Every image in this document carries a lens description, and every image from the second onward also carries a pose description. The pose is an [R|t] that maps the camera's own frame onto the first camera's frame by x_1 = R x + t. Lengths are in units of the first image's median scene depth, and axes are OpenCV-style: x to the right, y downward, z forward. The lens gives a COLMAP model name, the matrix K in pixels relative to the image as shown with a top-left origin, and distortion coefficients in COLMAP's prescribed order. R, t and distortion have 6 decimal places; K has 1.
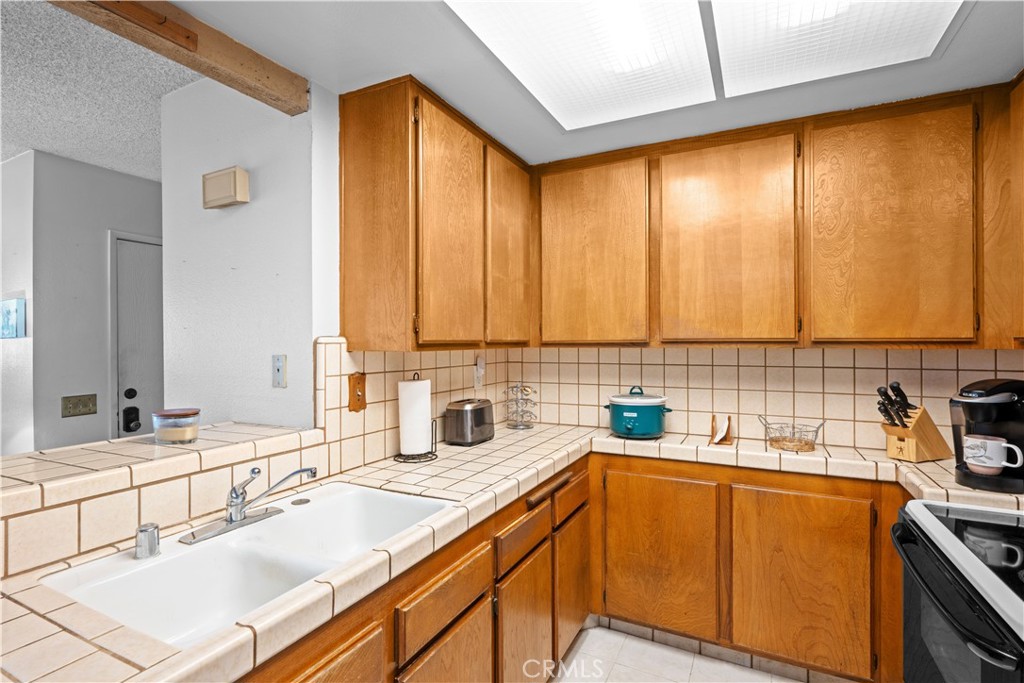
lens RADIAL K [[487.6, 0, 515.5], [0, 487.6, 341.9], [0, 0, 1]] dist [0.000426, 0.000616]
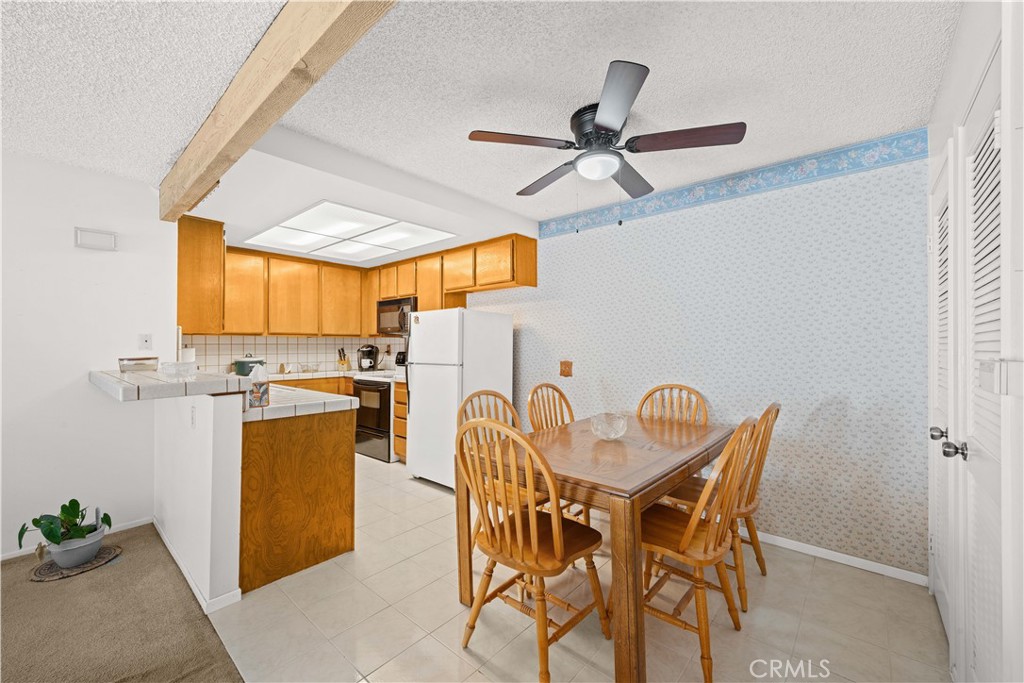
lens RADIAL K [[404.2, 0, 516.9], [0, 404.2, 342.5], [0, 0, 1]] dist [-0.000044, -0.000406]
pose [[0.243474, 0.007484, 0.969879, -1.600242], [0.000756, 0.999968, -0.007906, 0.071816], [-0.969907, 0.002658, 0.243461, -0.824548]]
